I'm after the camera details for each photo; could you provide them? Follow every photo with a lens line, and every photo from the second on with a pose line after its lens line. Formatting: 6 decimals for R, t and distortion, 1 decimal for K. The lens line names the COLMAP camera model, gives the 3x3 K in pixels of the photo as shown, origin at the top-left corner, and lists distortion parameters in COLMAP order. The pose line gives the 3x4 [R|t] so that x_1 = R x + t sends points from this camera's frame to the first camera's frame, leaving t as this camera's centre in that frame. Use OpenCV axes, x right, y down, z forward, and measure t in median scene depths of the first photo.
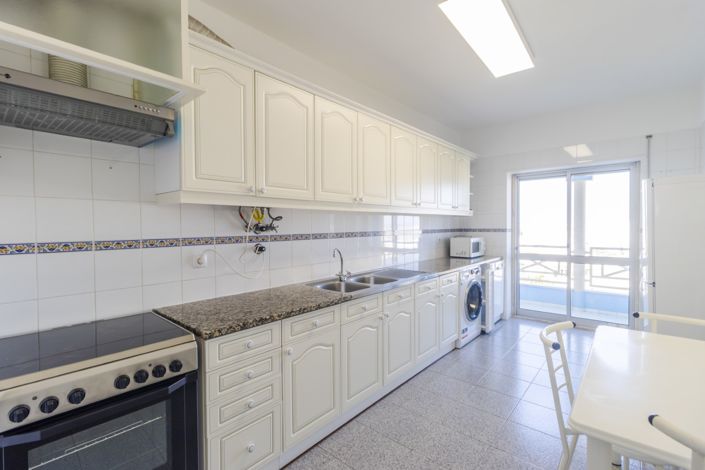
lens RADIAL K [[324.8, 0, 352.5], [0, 324.8, 232.9], [0, 0, 1]] dist [0.005540, -0.000116]
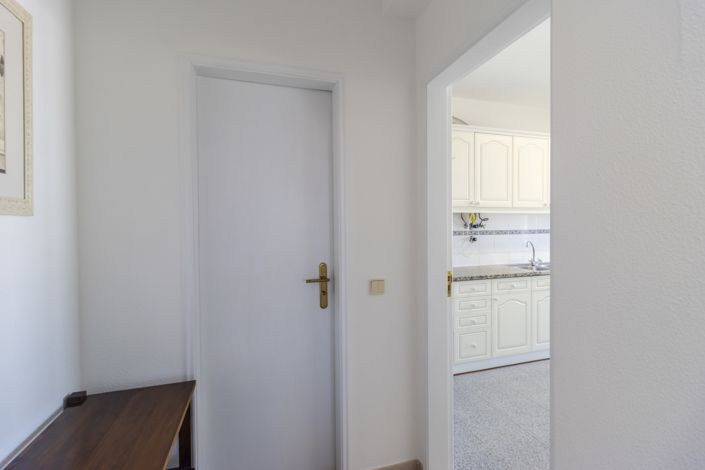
lens RADIAL K [[324.8, 0, 348.9], [0, 324.8, 232.1], [0, 0, 1]] dist [0.005540, -0.000116]
pose [[0.847461, 0.005768, -0.530826, 0.040124], [-0.008576, 0.999959, -0.002827, 0.024797], [0.530788, 0.006948, 0.847476, -0.663321]]
